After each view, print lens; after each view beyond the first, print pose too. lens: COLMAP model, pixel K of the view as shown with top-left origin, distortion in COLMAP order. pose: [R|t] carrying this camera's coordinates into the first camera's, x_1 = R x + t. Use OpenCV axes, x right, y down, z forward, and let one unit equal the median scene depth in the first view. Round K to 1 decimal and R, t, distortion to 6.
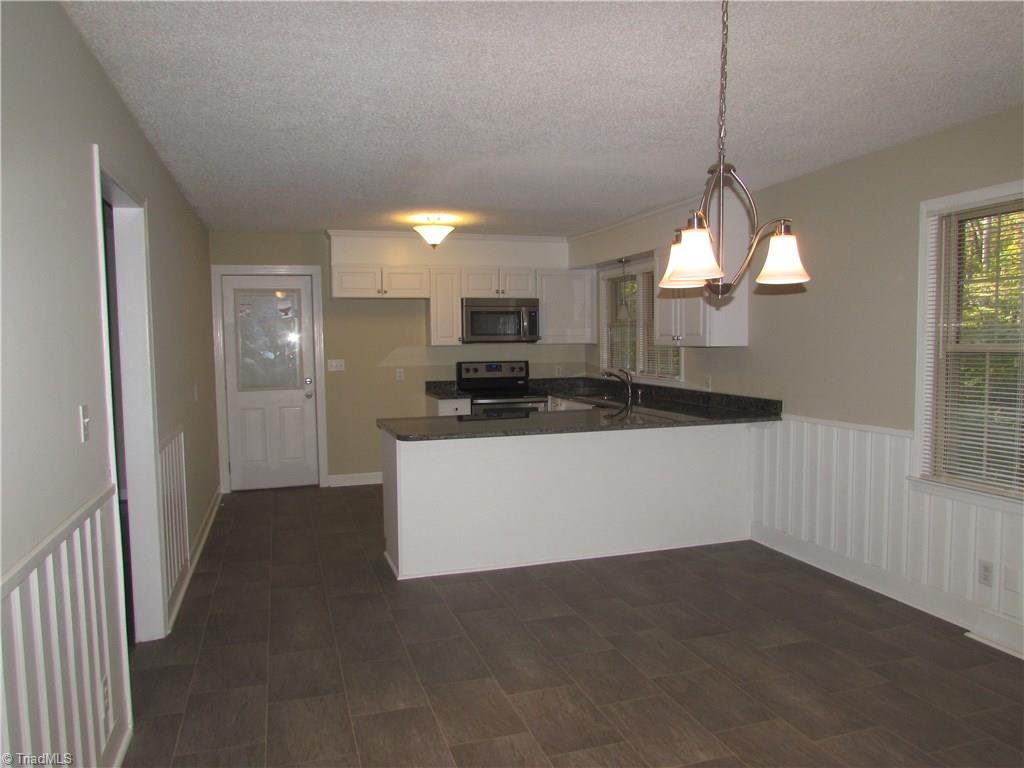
lens RADIAL K [[724.3, 0, 512.0], [0, 724.3, 384.0], [0, 0, 1]] dist [-0.037327, 0.002379]
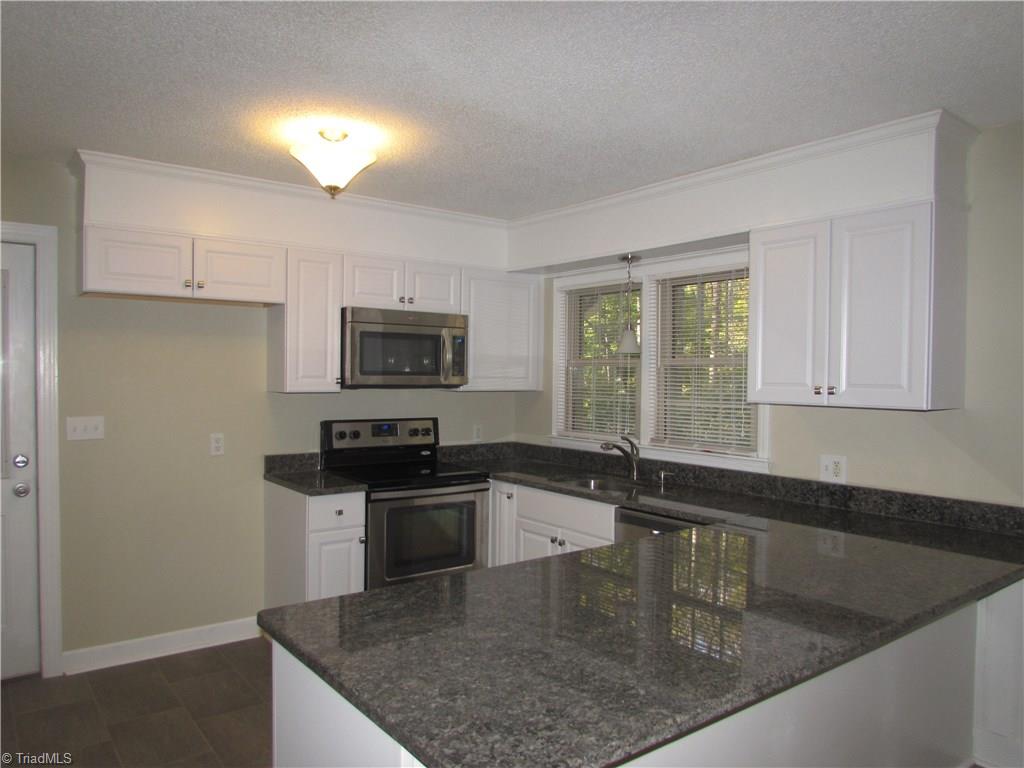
lens RADIAL K [[724.3, 0, 512.0], [0, 724.3, 384.0], [0, 0, 1]] dist [-0.037327, 0.002379]
pose [[0.941481, 0.016723, 0.336652, -0.131715], [0.001043, 0.998619, -0.052524, -0.030041], [-0.337066, 0.049801, 0.940163, 0.433025]]
